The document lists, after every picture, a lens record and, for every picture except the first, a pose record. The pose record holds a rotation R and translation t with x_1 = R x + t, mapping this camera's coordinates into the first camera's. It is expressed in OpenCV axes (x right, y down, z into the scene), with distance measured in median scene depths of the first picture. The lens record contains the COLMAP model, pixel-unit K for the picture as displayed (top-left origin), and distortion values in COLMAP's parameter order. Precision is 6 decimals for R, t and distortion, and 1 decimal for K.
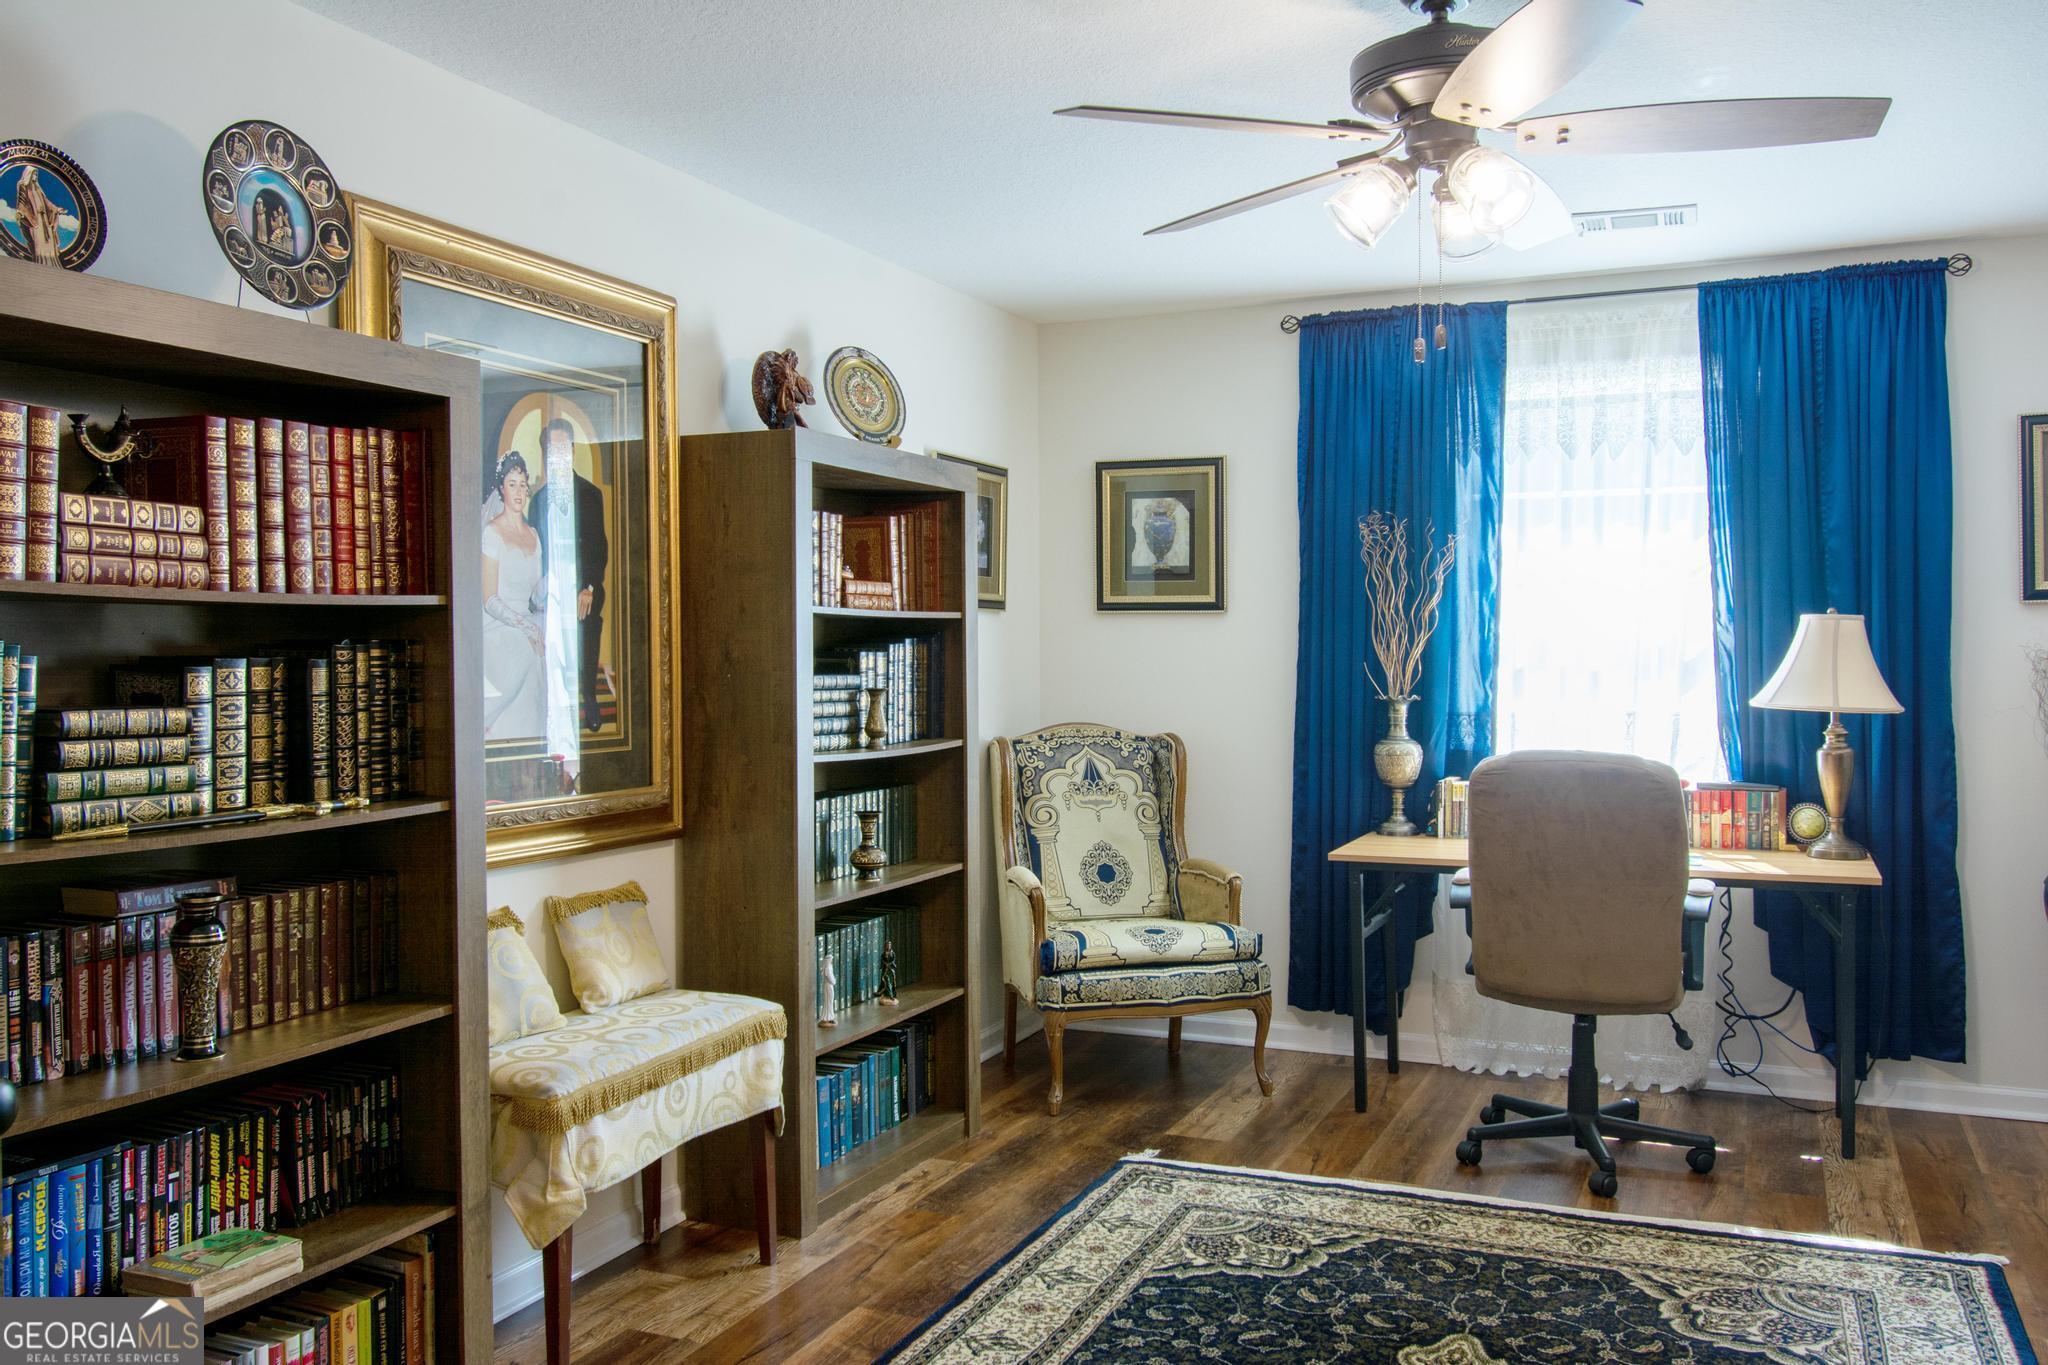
lens RADIAL K [[1670.7, 0, 1024.0], [0, 1670.7, 682.5], [0, 0, 1]] dist [-0.006126, -0.010138]
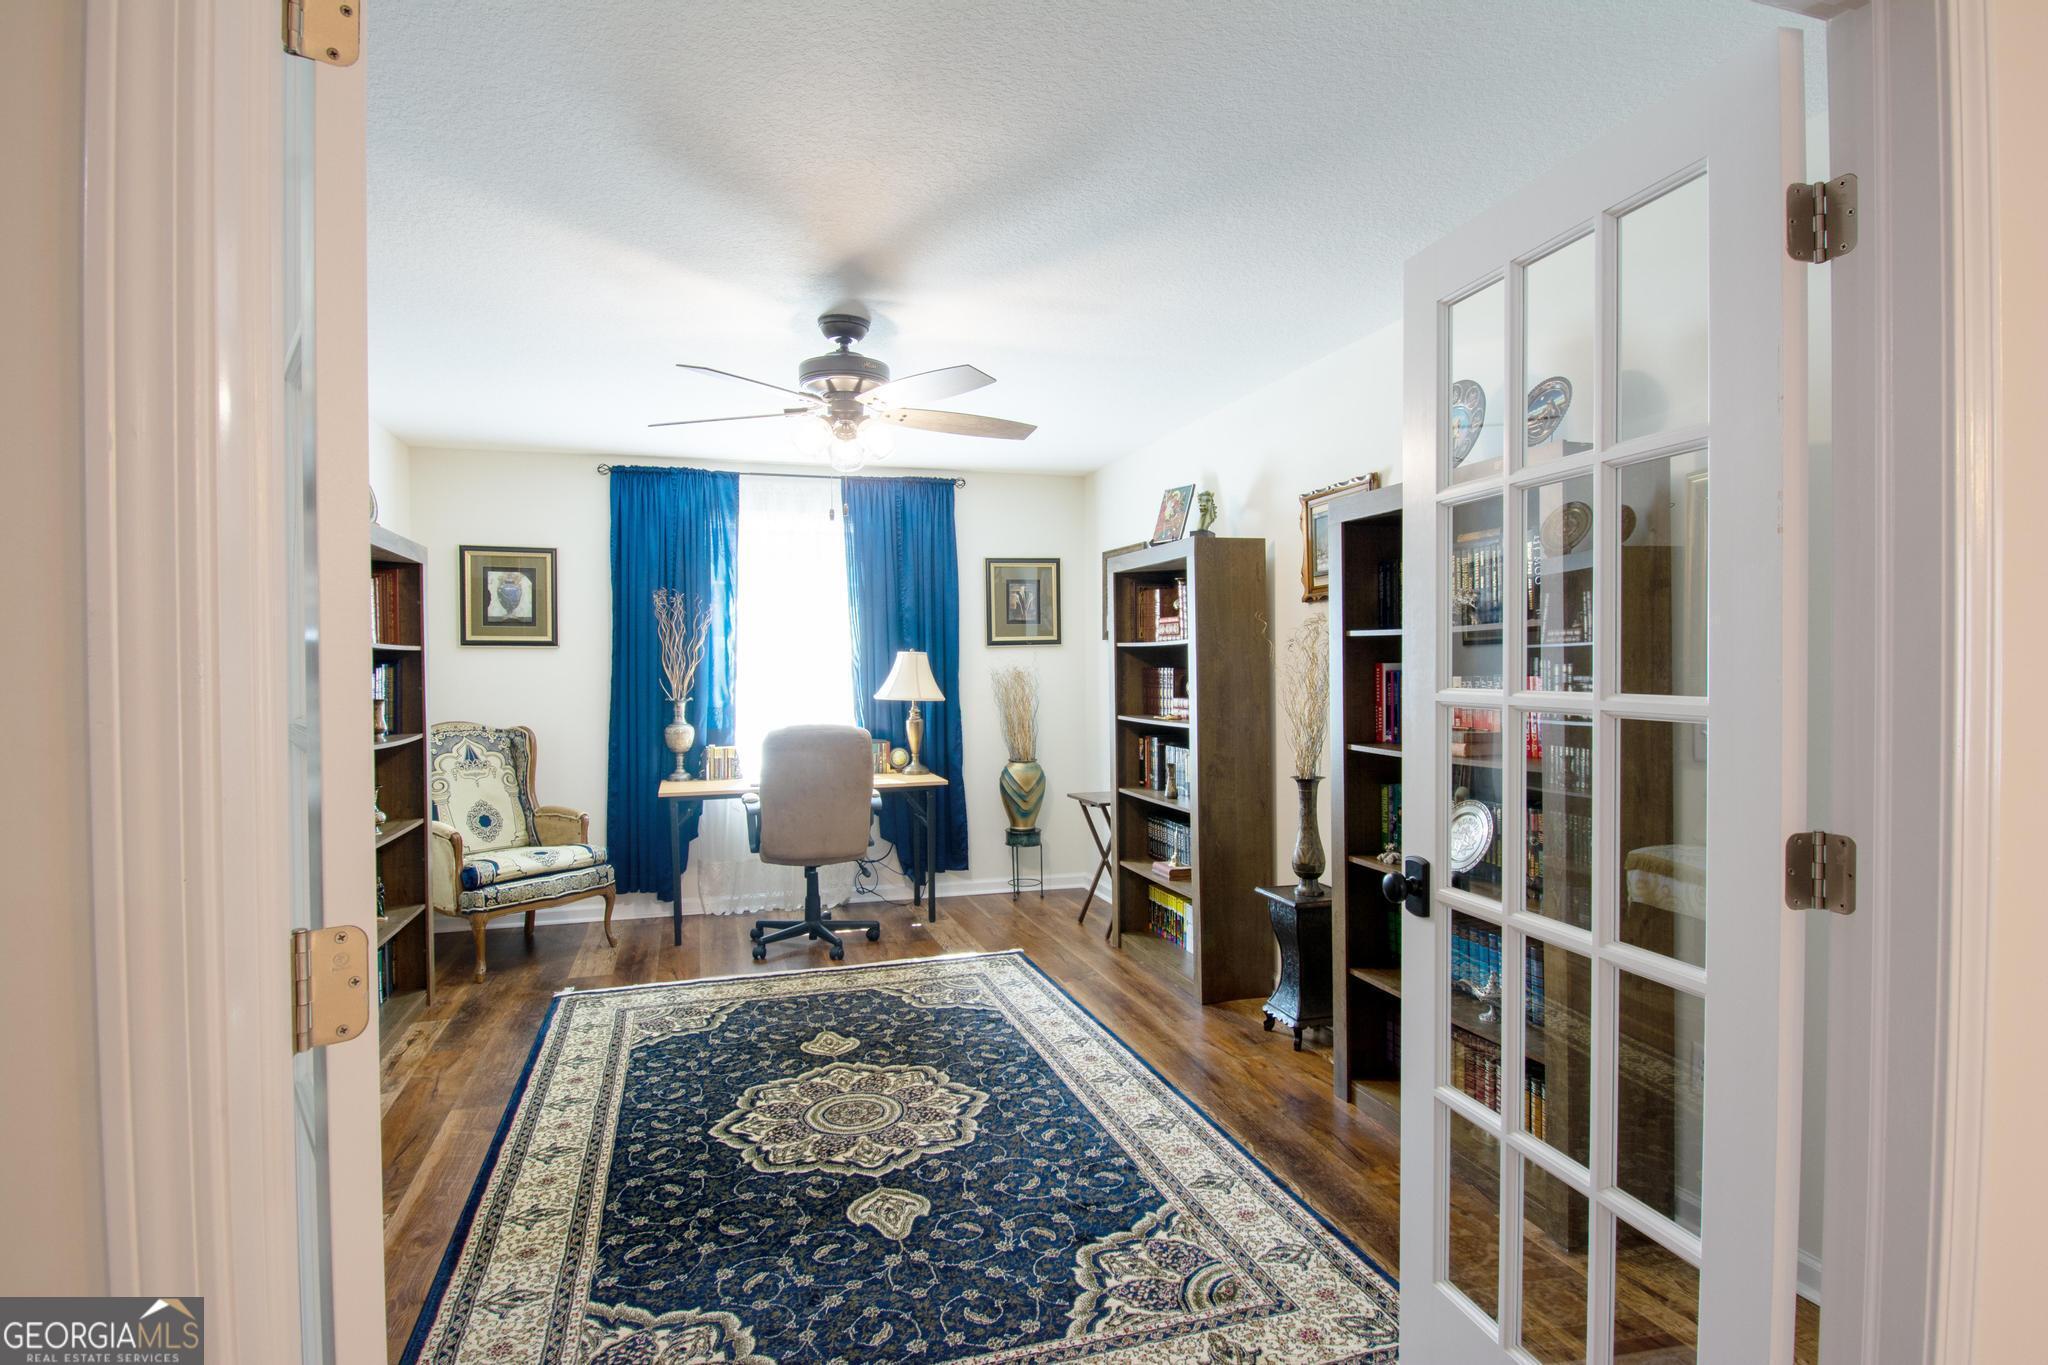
lens RADIAL K [[1067.4, 0, 1024.0], [0, 1067.4, 682.5], [0, 0, 1]] dist [-0.001361, -0.000271]
pose [[0.755537, -0.011634, 0.655002, -0.264888], [0.017861, 0.999836, -0.002844, 0.001638], [-0.654862, 0.013847, 0.755622, -0.051322]]
